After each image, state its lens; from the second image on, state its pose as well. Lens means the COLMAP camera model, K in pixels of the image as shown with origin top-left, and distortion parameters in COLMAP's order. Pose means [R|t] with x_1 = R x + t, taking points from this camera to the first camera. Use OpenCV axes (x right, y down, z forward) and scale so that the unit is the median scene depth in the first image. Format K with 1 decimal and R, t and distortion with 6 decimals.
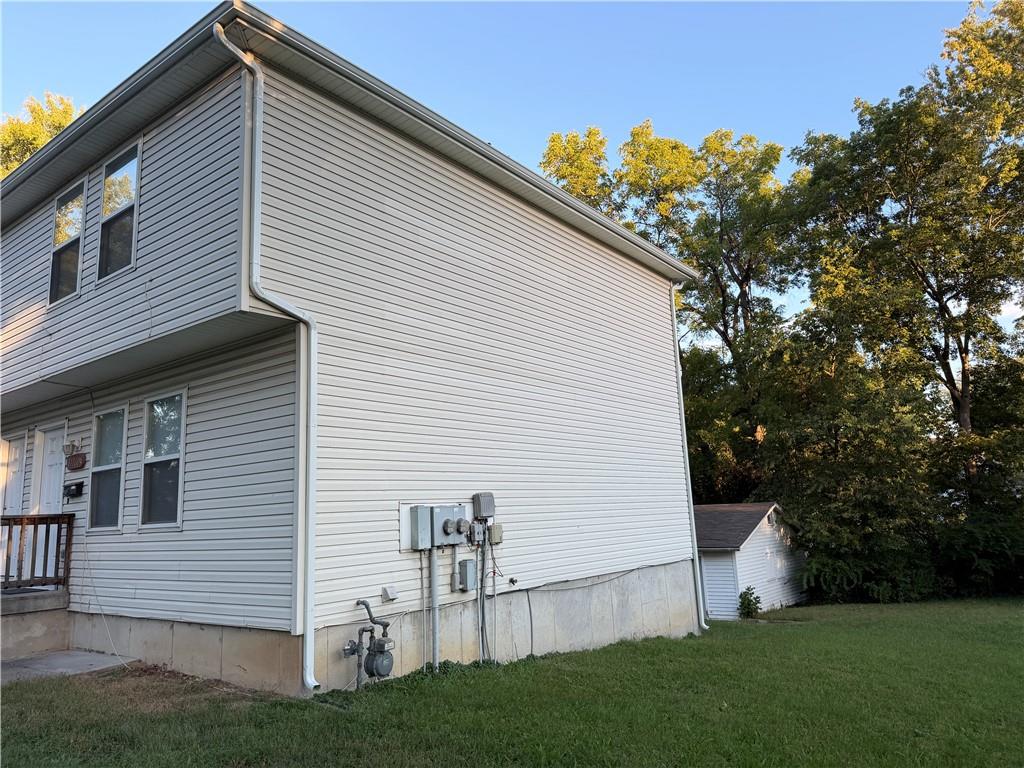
lens RADIAL K [[722.8, 0, 513.4], [0, 722.8, 380.4], [0, 0, 1]] dist [0.007186, -0.006827]
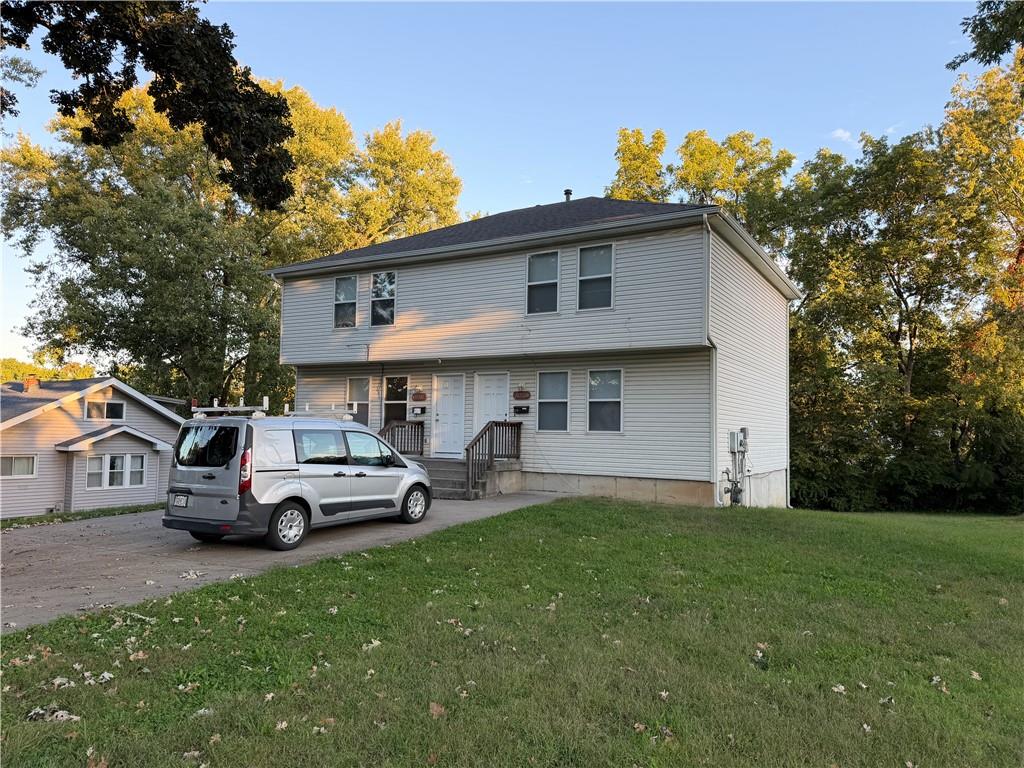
lens RADIAL K [[722.8, 0, 511.2], [0, 722.8, 388.3], [0, 0, 1]] dist [0.007186, -0.006827]
pose [[0.991144, 0.070266, 0.112676, -0.305219], [-0.083270, 0.989846, 0.115199, -0.042695], [-0.103437, -0.123562, 0.986931, -0.305398]]
